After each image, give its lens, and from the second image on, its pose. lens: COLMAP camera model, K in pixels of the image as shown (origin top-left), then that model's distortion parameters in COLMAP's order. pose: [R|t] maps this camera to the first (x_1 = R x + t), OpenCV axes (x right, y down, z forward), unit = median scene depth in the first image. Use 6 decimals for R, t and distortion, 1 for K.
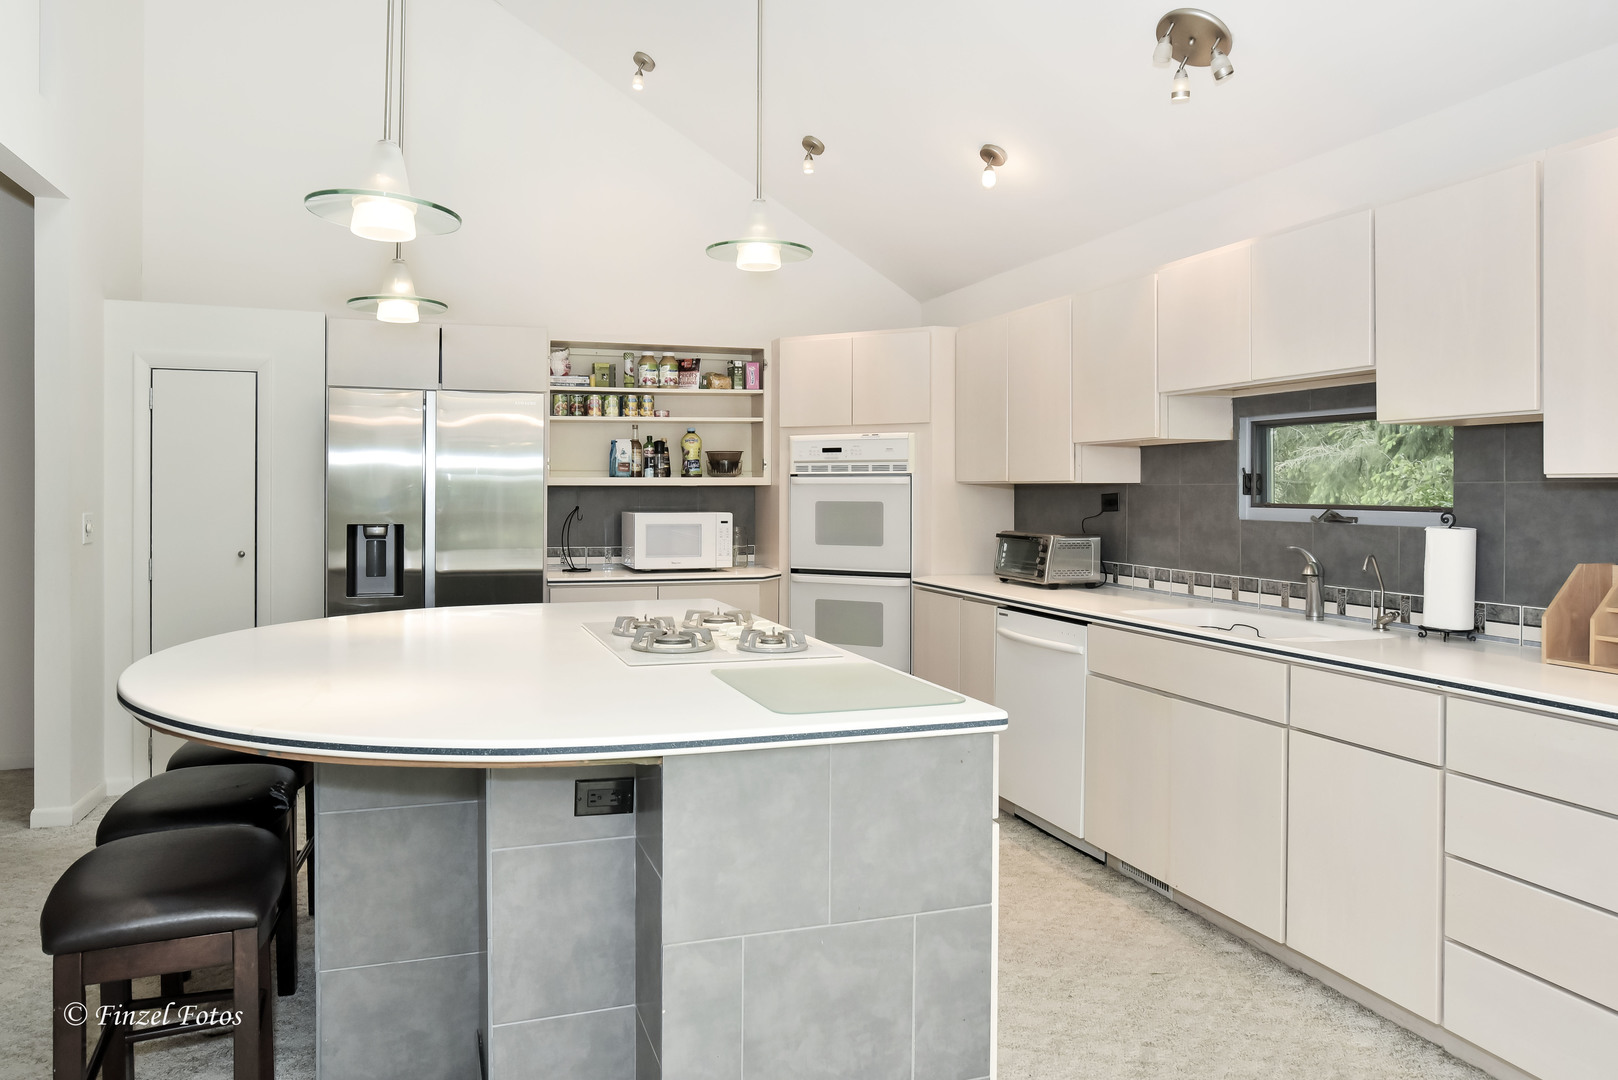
lens RADIAL K [[1120.9, 0, 806.0], [0, 1120.9, 499.6], [0, 0, 1]] dist [0.002610, 0.001114]
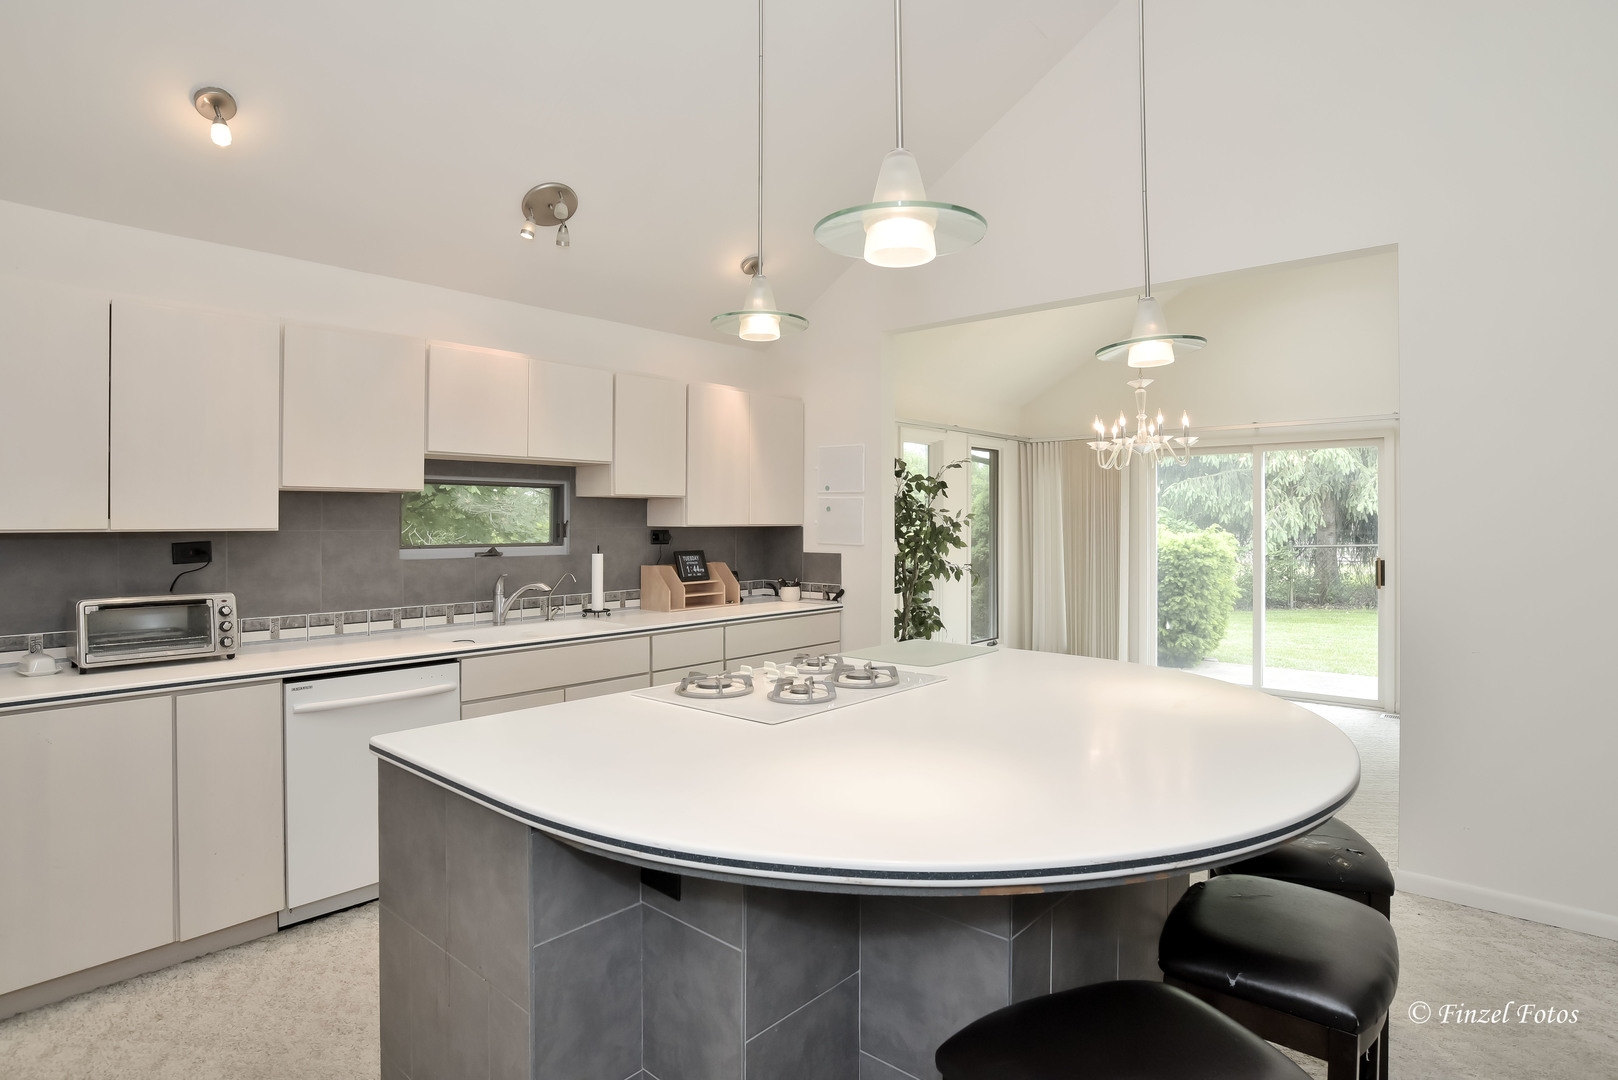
lens RADIAL K [[859.7, 0, 813.7], [0, 859.7, 521.4], [0, 0, 1]] dist [-0.034056, 0.001090]
pose [[-0.504958, -0.009336, 0.863094, -0.619110], [0.002155, 0.999925, 0.012077, -0.033300], [-0.863141, 0.007959, -0.504899, 1.084310]]
